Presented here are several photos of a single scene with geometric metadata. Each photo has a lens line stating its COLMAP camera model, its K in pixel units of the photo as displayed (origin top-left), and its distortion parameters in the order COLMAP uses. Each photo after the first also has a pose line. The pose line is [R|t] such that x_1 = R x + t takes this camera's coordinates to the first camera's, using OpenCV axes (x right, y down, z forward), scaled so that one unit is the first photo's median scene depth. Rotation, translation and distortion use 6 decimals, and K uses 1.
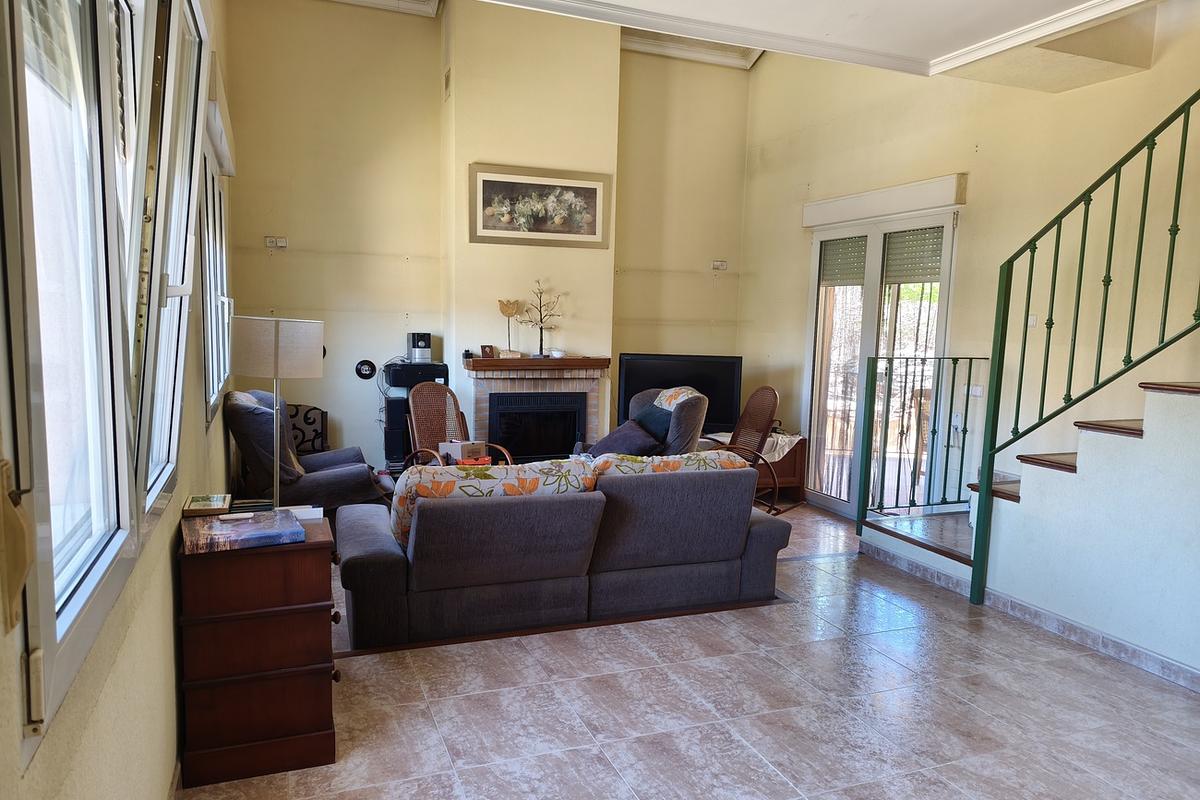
lens RADIAL K [[802.3, 0, 600.0], [0, 802.3, 400.0], [0, 0, 1]] dist [0.050374, -0.054996]
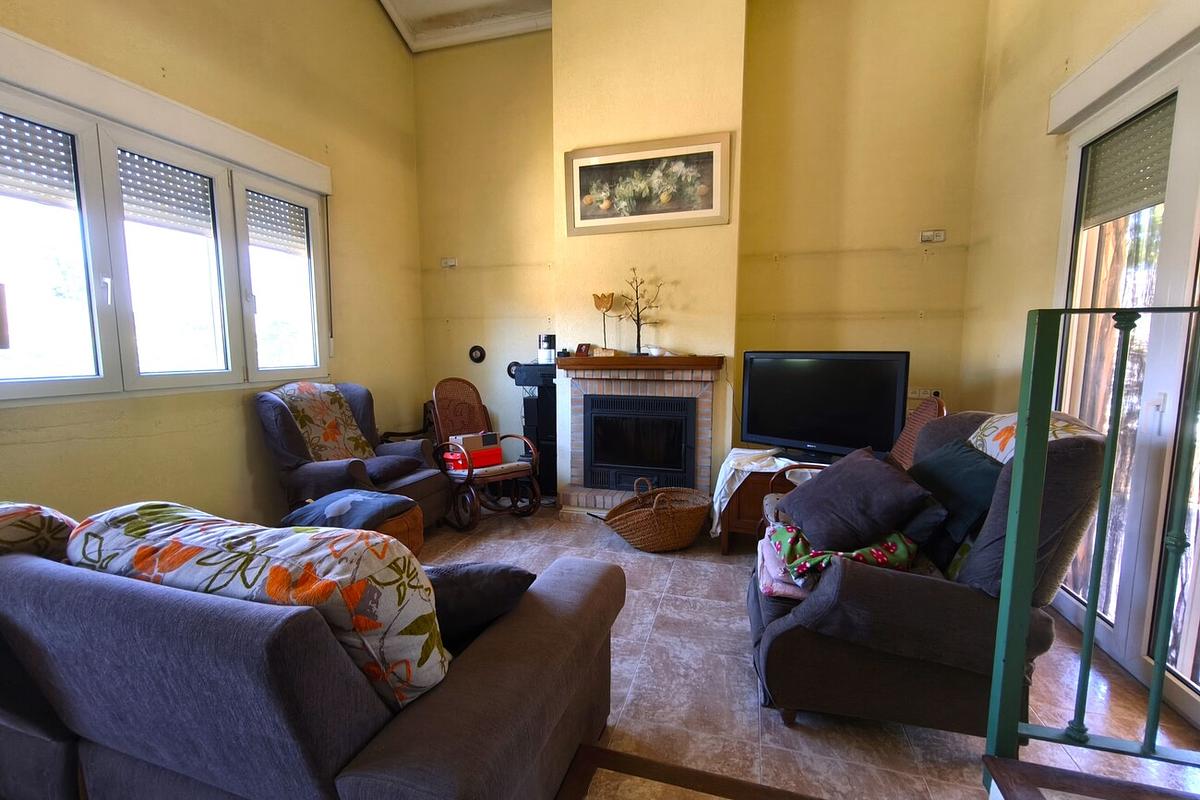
lens RADIAL K [[509.2, 0, 603.8], [0, 509.2, 405.4], [0, 0, 1]] dist [-0.002204, -0.000172]
pose [[0.788161, 0.043844, -0.613905, 0.243992], [-0.045605, 0.998878, 0.012789, -0.003955], [0.613777, 0.017917, 0.789276, 0.533246]]
